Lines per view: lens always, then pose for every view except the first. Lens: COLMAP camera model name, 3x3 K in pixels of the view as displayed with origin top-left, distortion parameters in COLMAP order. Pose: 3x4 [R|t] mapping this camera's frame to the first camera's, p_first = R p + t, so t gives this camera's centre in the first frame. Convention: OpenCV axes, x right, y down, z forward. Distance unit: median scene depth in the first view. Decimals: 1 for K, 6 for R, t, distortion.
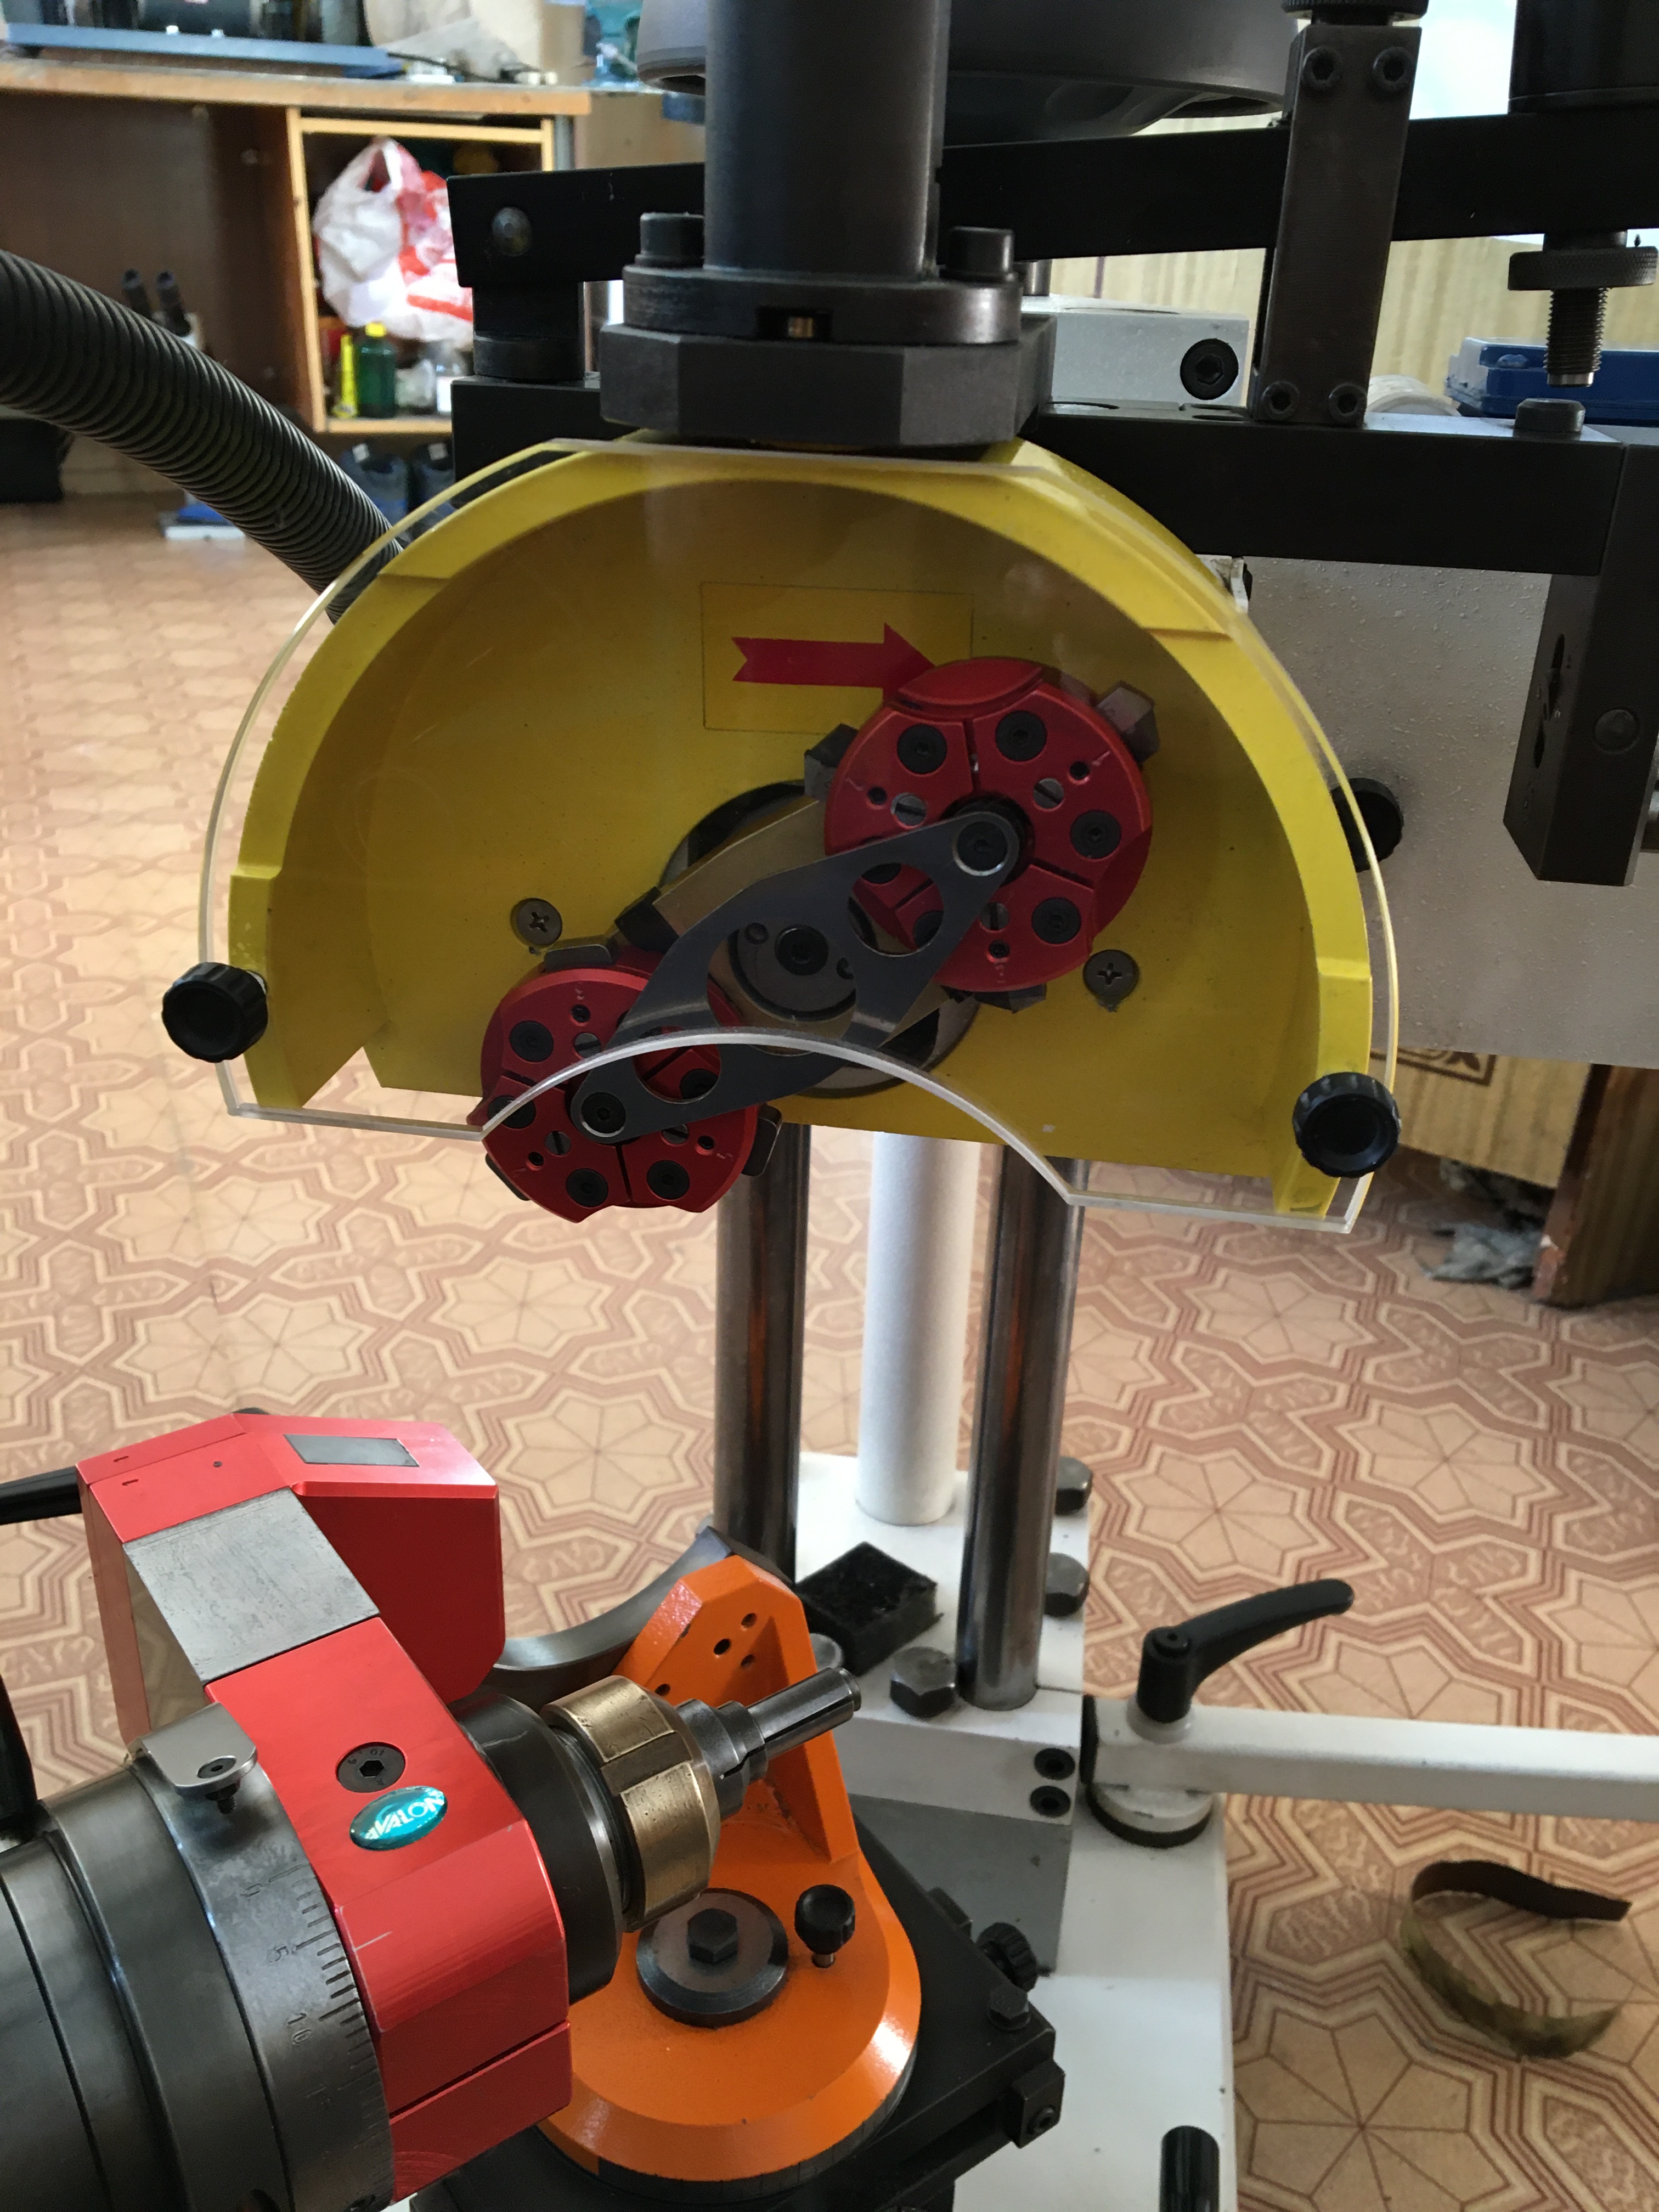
lens RADIAL K [[1886.9, 0, 827.8], [0, 1886.9, 1104.3], [0, 0, 1]] dist [0.062302, -0.093102]
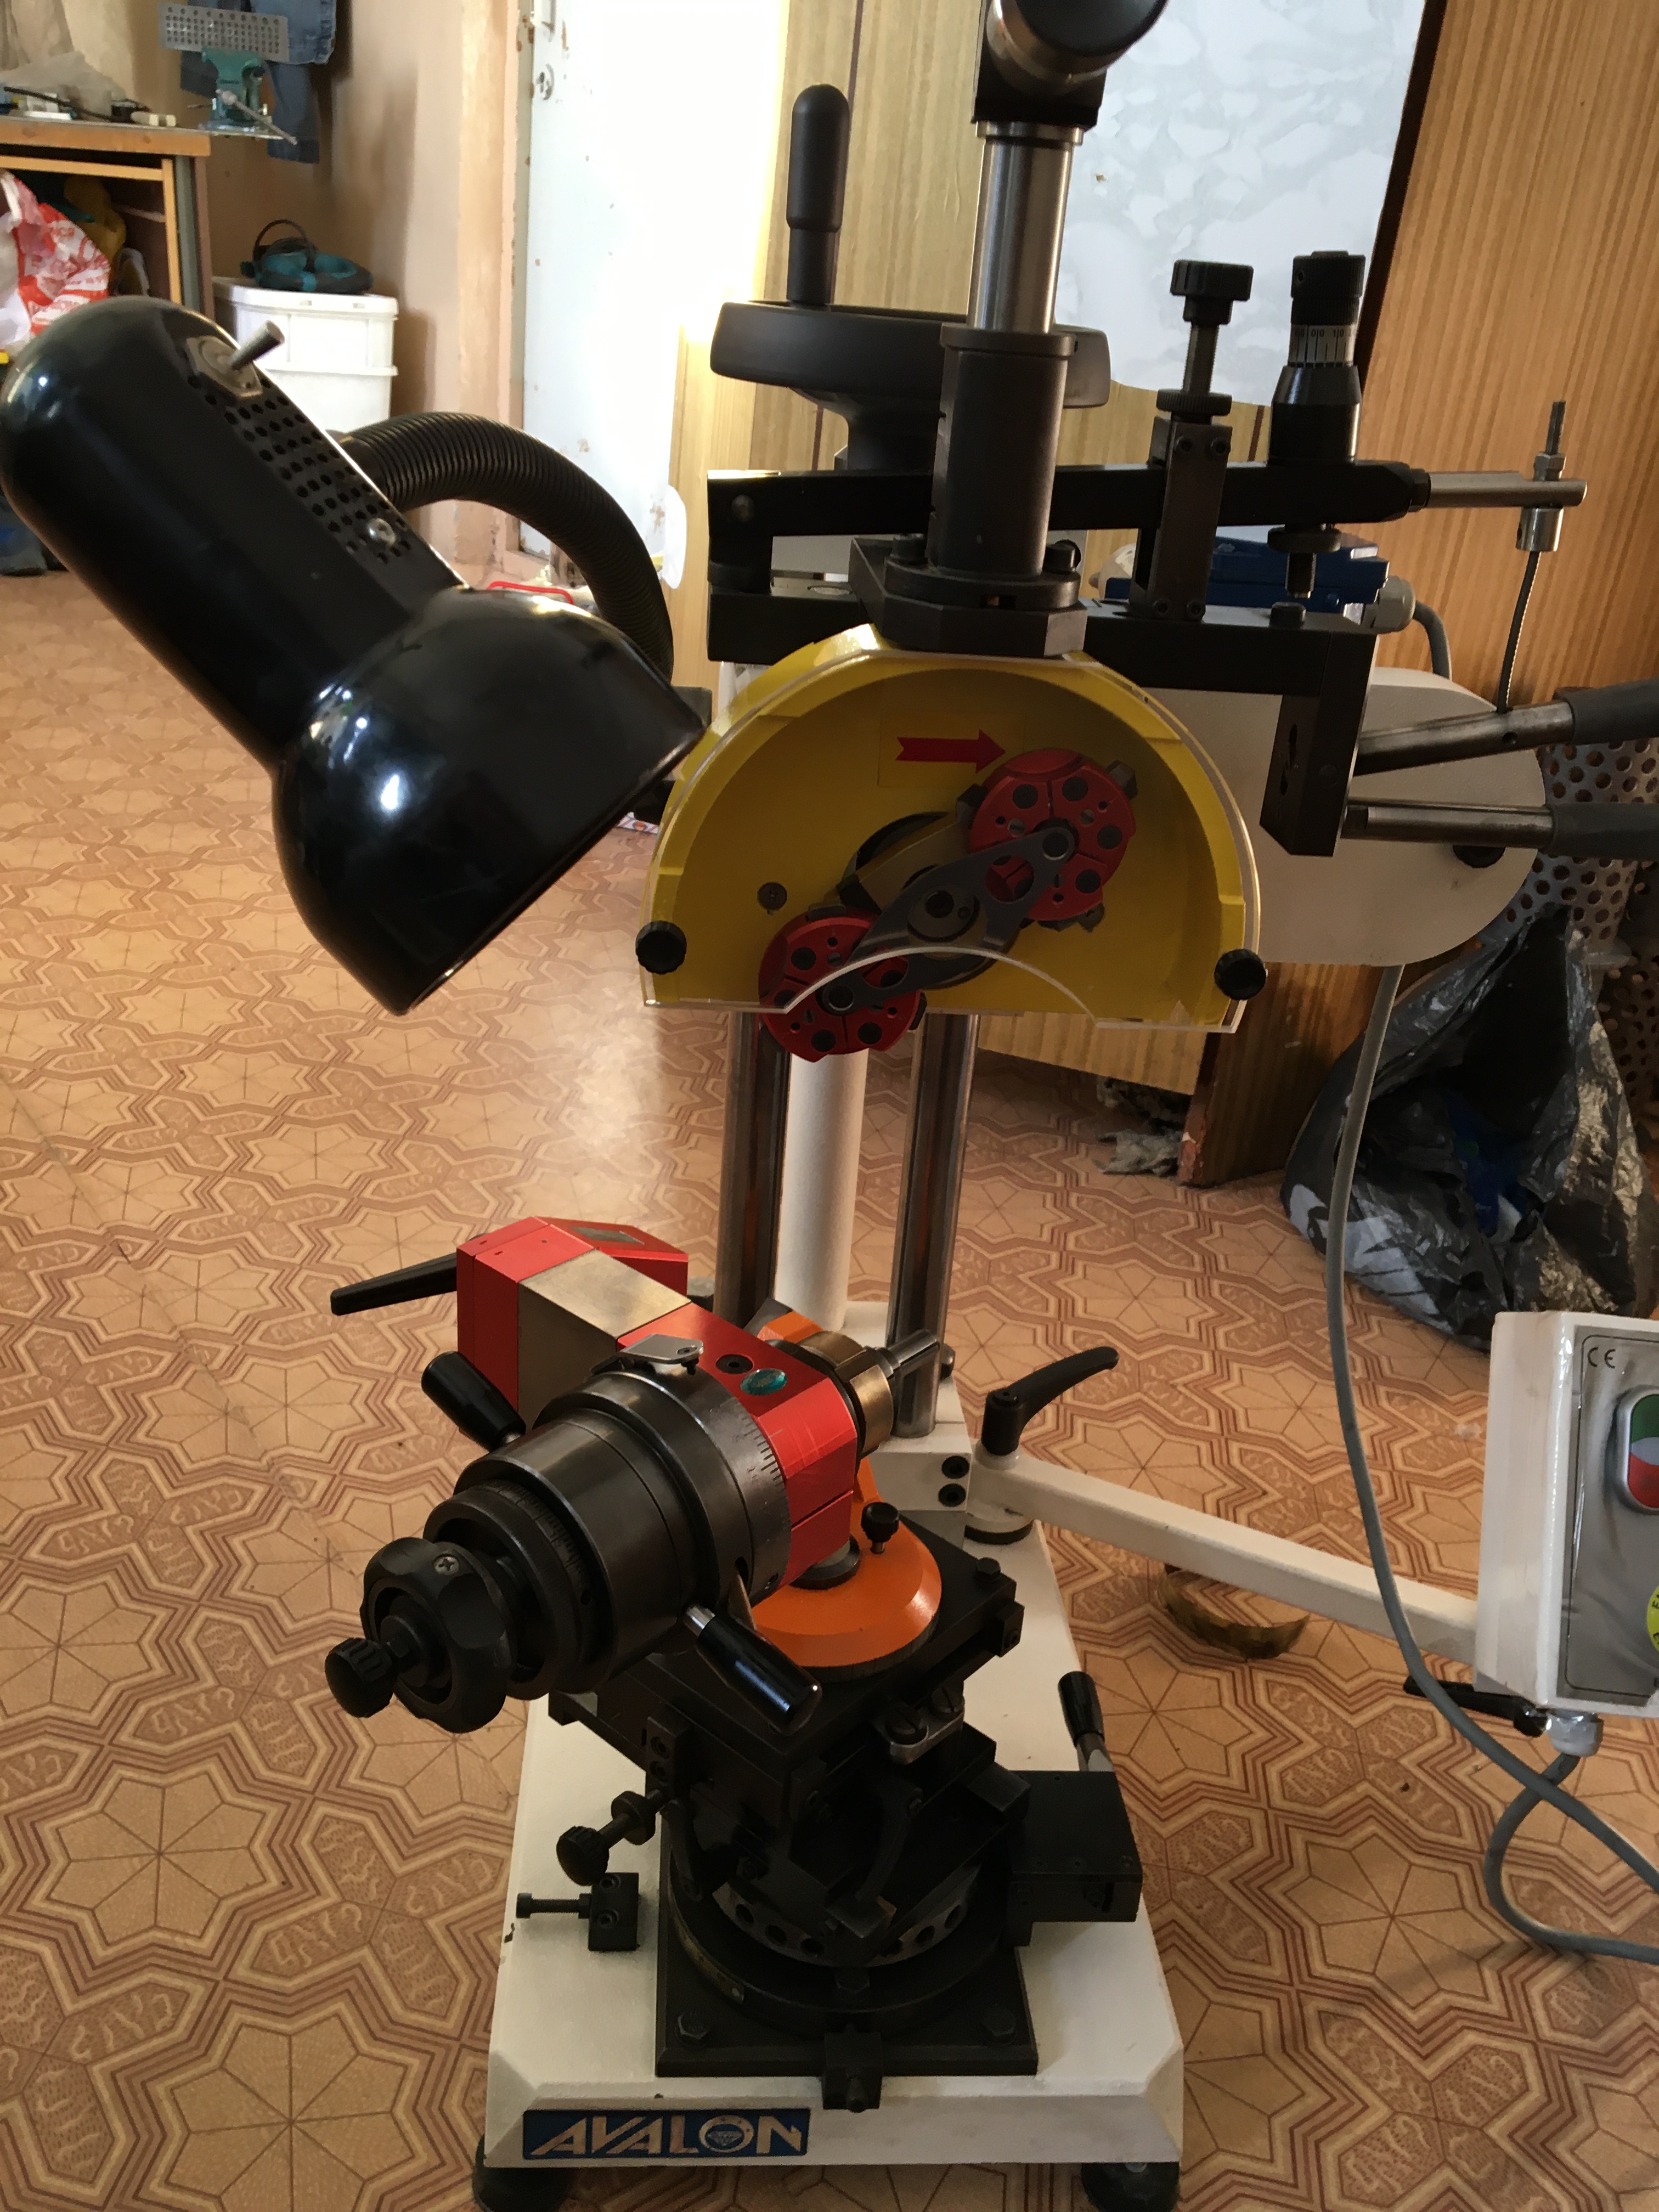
lens RADIAL K [[1879.1, 0, 827.2], [0, 1879.1, 1106.8], [0, 0, 1]] dist [0.084987, -0.120190]
pose [[0.973377, -0.060743, 0.221016, -0.155866], [0.060691, 0.998132, 0.007033, 0.027926], [-0.221030, 0.006568, 0.975245, -0.223960]]
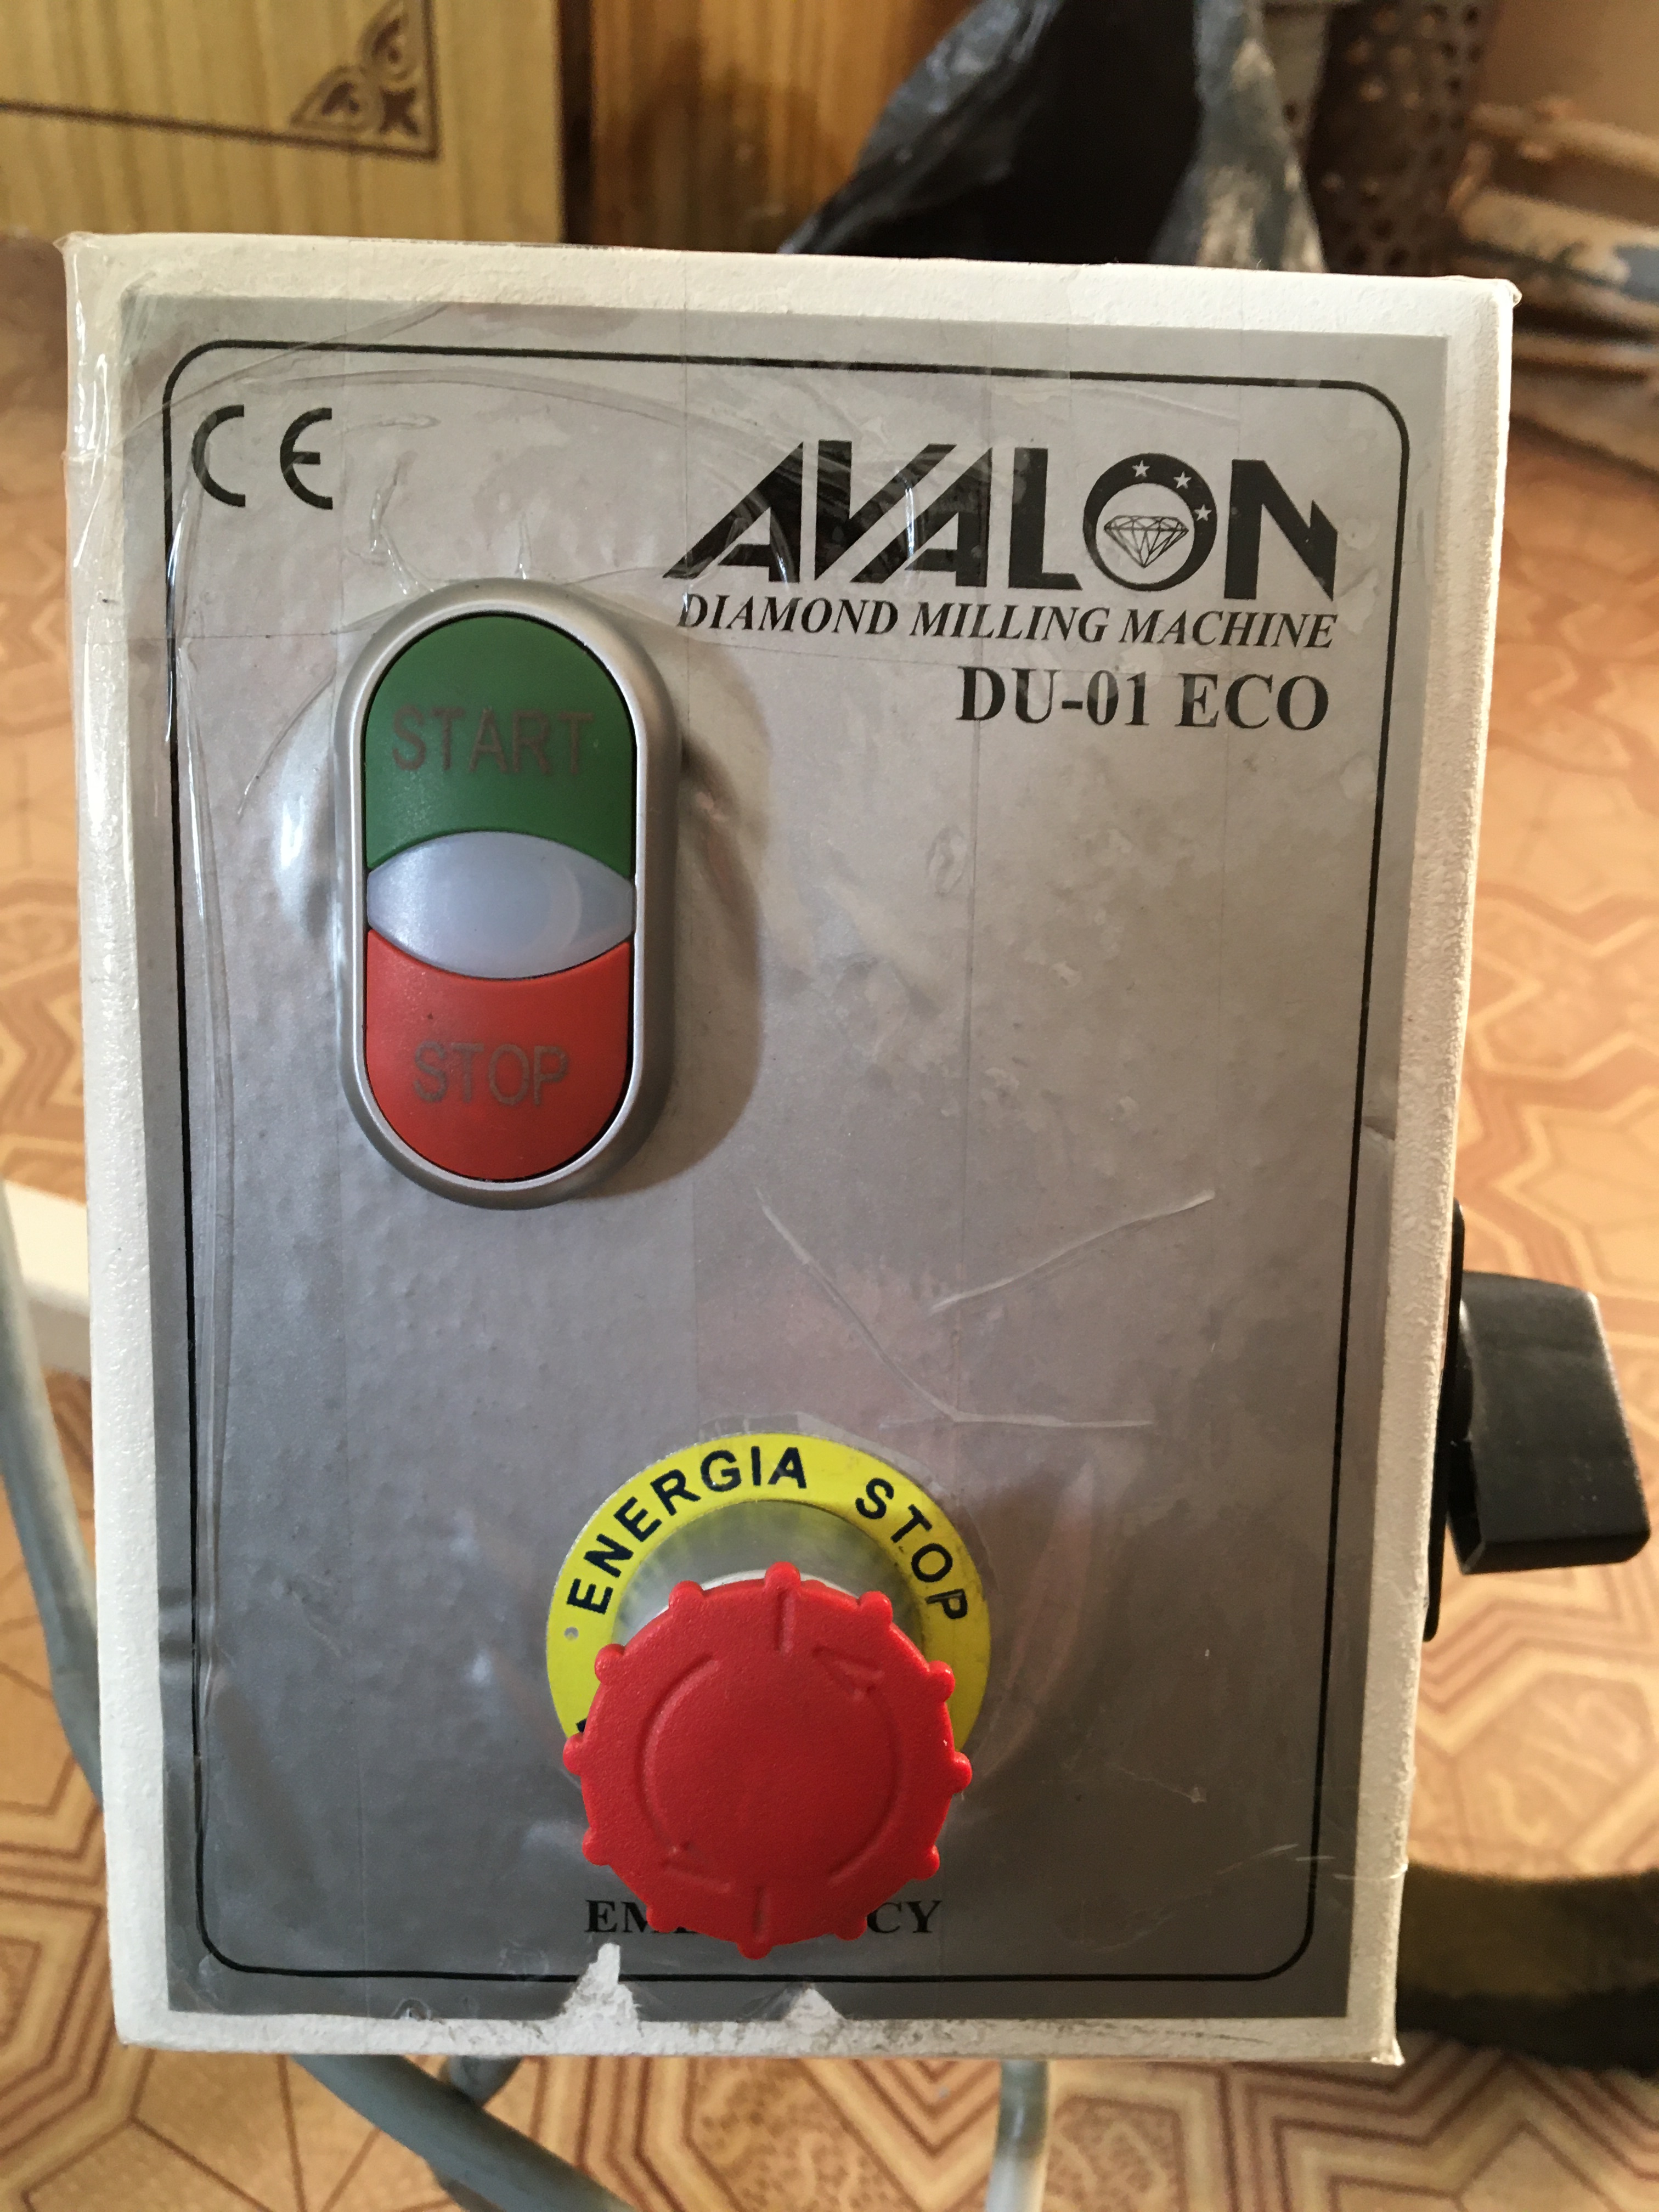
lens RADIAL K [[1898.7, 0, 829.5], [0, 1898.7, 1106.0], [0, 0, 1]] dist [0.086432, -0.135284]
pose [[0.957197, -0.192009, 0.216581, 0.267509], [0.134009, 0.957242, 0.256376, 0.156748], [-0.256547, -0.216378, 0.942000, 0.240663]]
